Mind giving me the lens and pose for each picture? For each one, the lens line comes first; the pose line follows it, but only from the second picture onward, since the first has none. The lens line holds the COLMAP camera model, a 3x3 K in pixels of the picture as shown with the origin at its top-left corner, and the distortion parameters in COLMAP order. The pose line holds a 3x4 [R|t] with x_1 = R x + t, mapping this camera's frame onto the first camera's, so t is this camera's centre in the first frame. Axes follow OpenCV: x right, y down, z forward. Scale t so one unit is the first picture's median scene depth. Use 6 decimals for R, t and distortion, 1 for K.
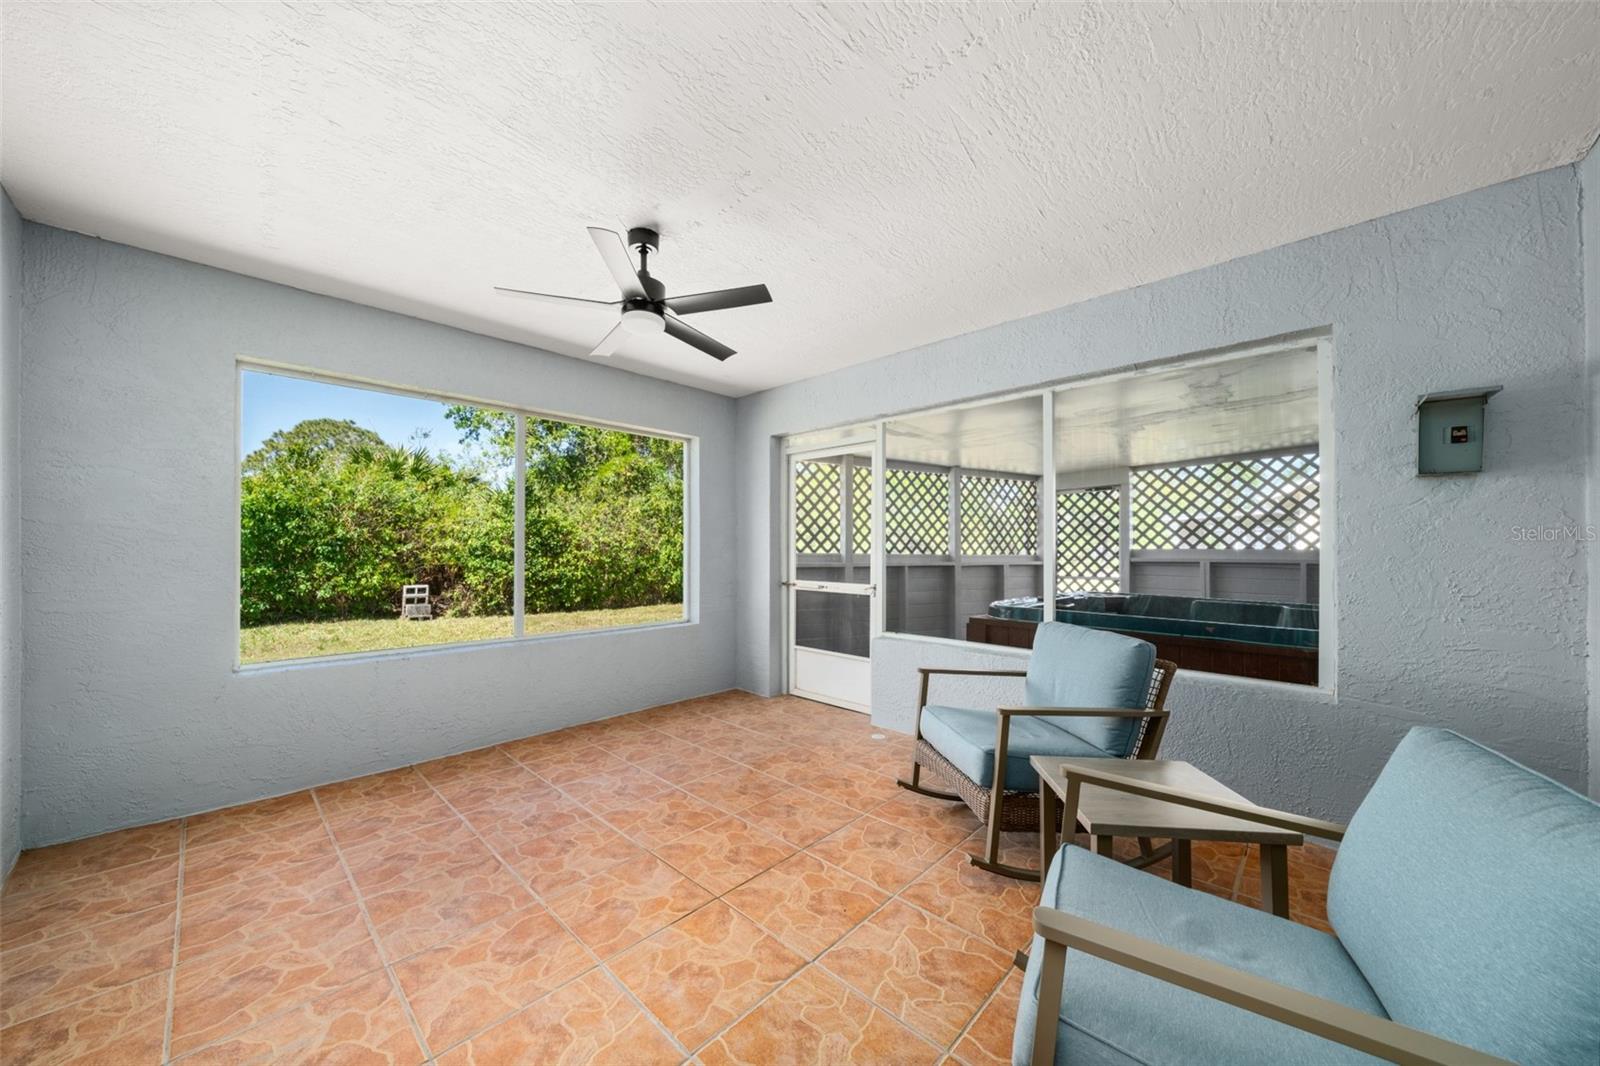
lens RADIAL K [[554.0, 0, 790.9], [0, 554.0, 540.6], [0, 0, 1]] dist [-0.008168, 0.000190]
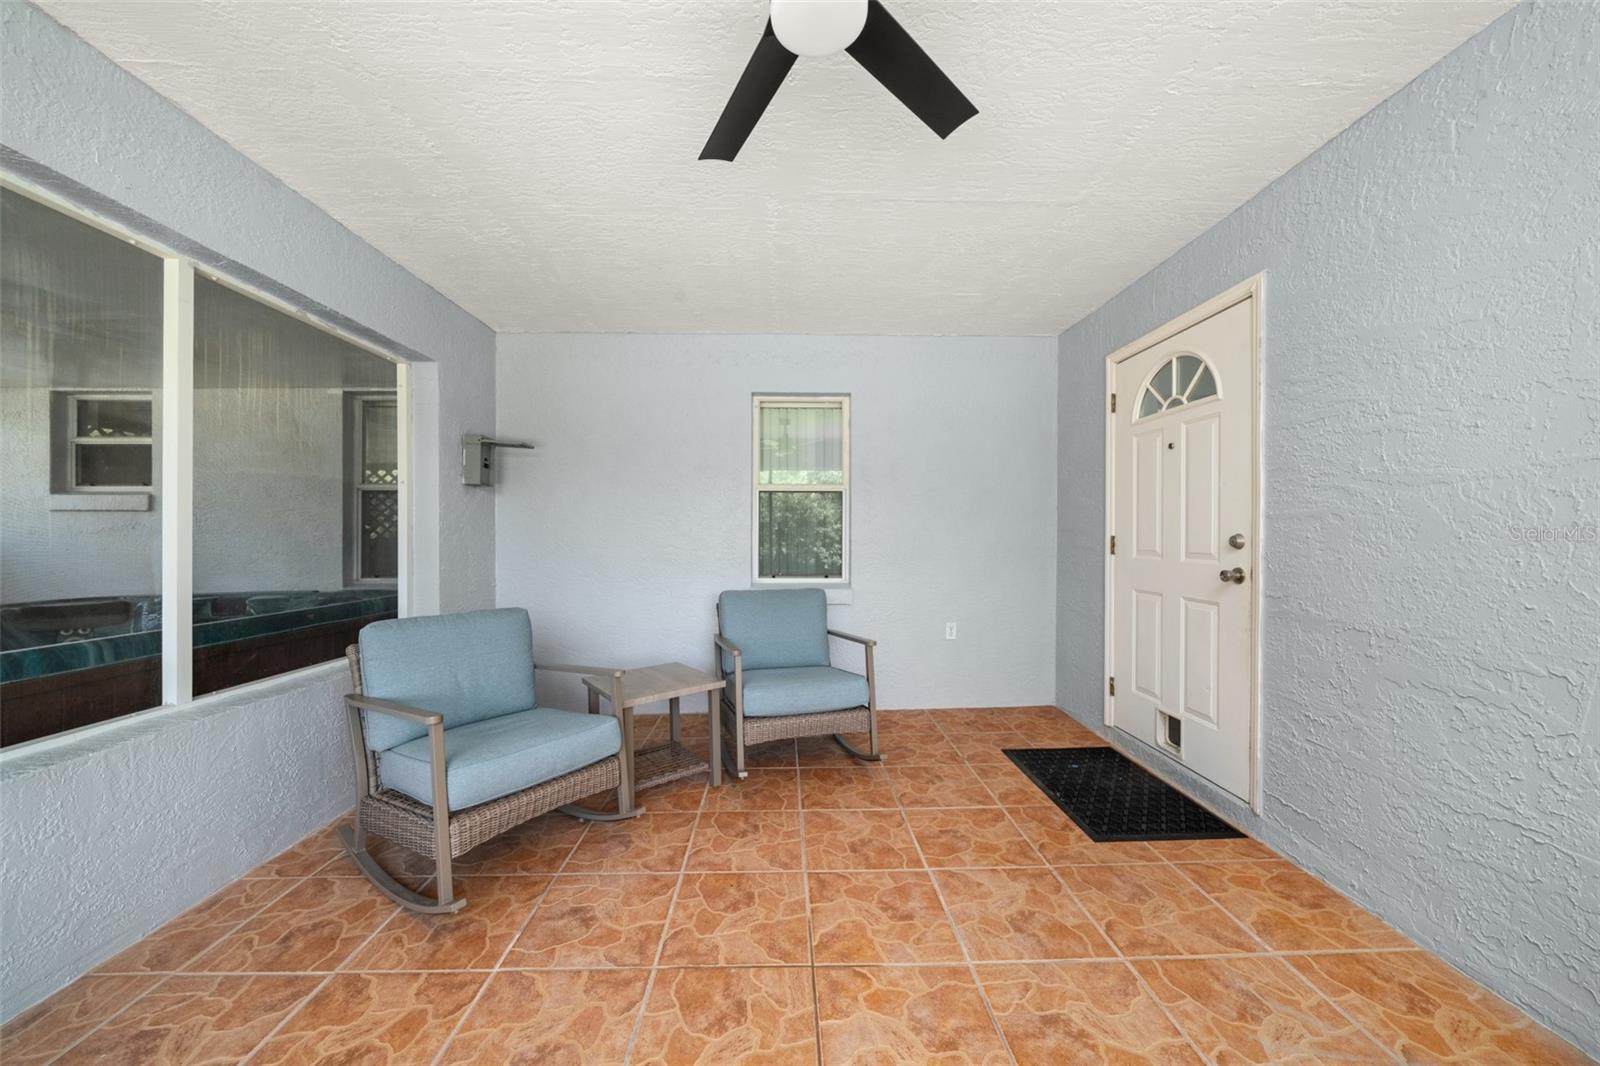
lens RADIAL K [[554.0, 0, 797.2], [0, 554.0, 538.3], [0, 0, 1]] dist [-0.008168, 0.000190]
pose [[-0.702503, -0.002631, 0.711676, -0.669713], [-0.009319, 0.999941, -0.005503, 0.043461], [-0.711620, -0.010498, -0.702486, 1.563980]]
